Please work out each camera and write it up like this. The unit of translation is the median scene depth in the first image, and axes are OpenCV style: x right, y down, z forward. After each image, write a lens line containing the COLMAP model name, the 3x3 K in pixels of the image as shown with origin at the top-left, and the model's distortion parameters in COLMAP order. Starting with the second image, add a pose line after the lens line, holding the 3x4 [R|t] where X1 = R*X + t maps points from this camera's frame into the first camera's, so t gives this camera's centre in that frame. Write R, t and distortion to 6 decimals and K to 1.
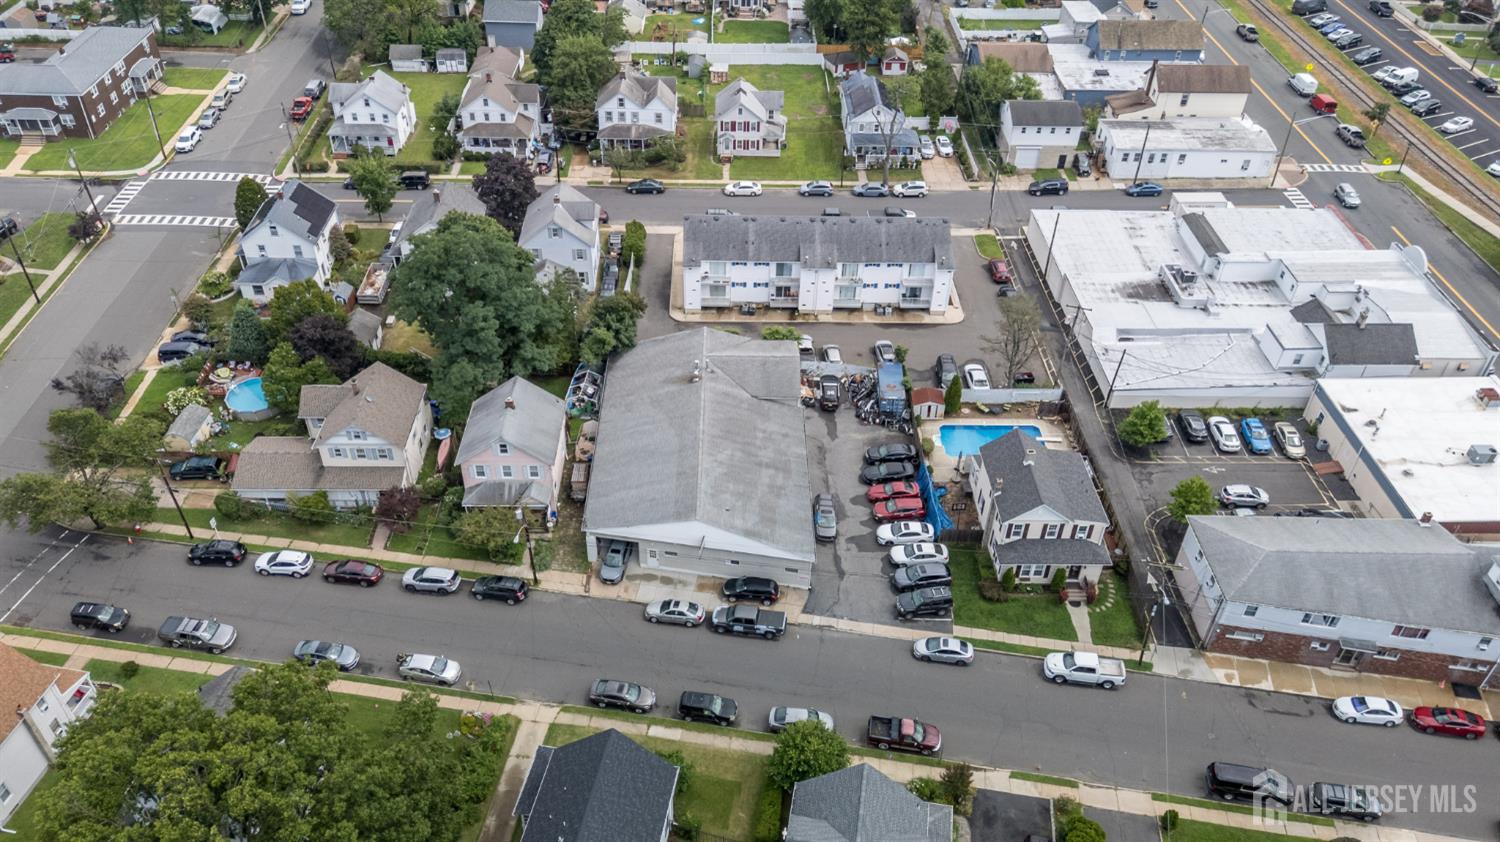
lens RADIAL K [[1082.8, 0, 749.2], [0, 1082.8, 431.4], [0, 0, 1]] dist [0.097286, -0.140203]
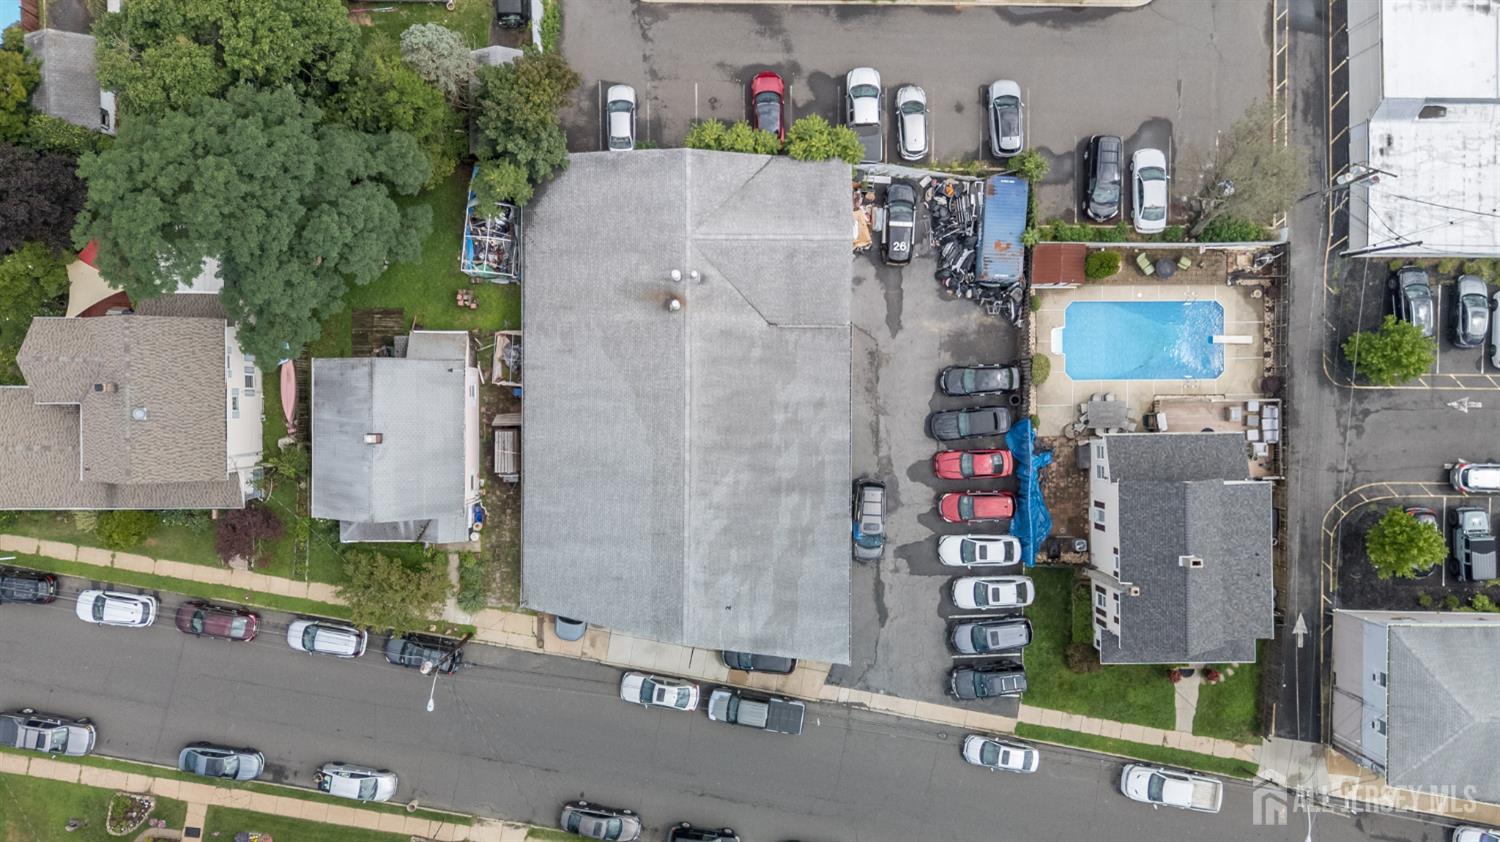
lens RADIAL K [[1082.8, 0, 749.2], [0, 1082.8, 431.4], [0, 0, 1]] dist [0.097286, -0.140203]
pose [[0.999850, 0.016268, 0.005878, -0.010871], [-0.014729, 0.622593, 0.782407, -0.463353], [0.009069, -0.782377, 0.622739, 0.563044]]
